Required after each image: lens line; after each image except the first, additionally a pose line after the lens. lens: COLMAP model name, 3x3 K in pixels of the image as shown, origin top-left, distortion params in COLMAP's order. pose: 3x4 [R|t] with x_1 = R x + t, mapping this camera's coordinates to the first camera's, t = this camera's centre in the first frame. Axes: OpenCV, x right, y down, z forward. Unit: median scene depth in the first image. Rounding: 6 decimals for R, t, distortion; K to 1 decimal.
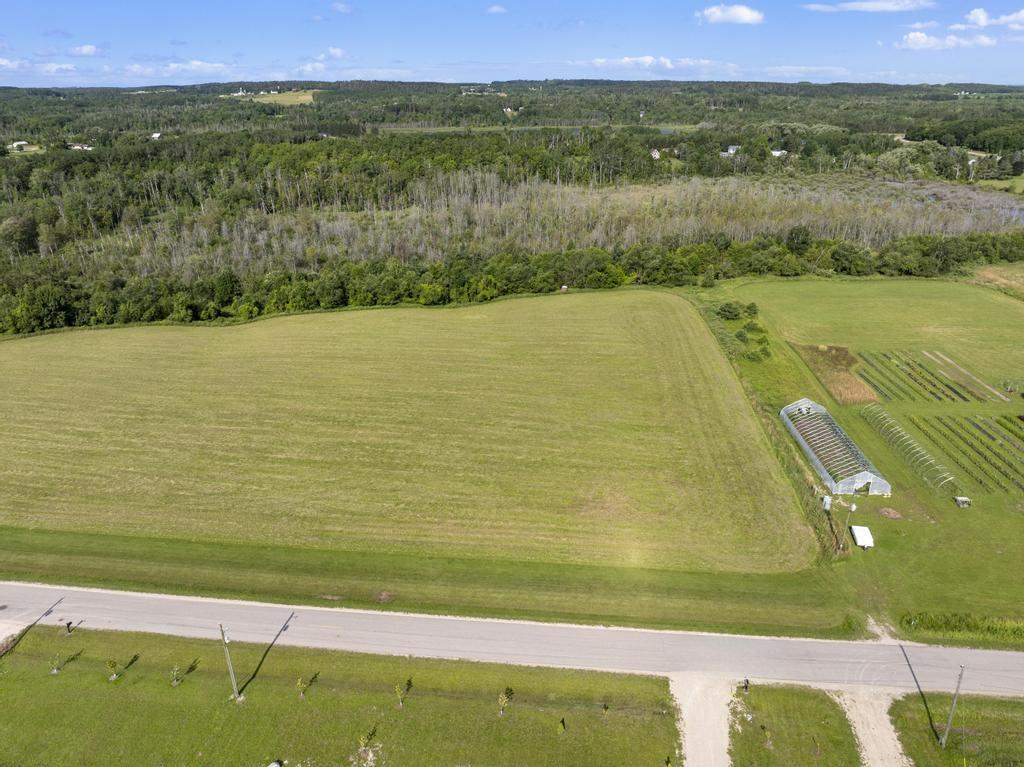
lens RADIAL K [[716.2, 0, 504.2], [0, 716.2, 386.2], [0, 0, 1]] dist [-0.035199, 0.001111]
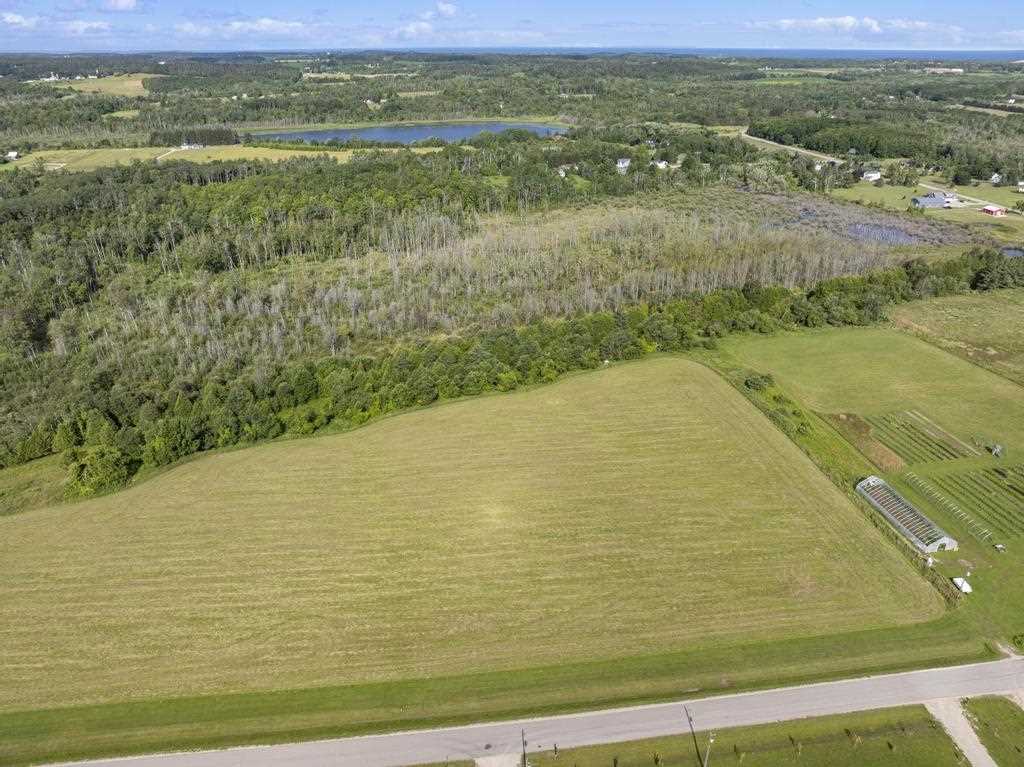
lens RADIAL K [[719.5, 0, 513.2], [0, 719.5, 382.2], [0, 0, 1]] dist [-0.037218, 0.008081]
pose [[0.969926, -0.096331, 0.223527, -0.367222], [0.087563, 0.994961, 0.048834, -0.190218], [-0.227105, -0.027793, 0.973474, -0.151403]]
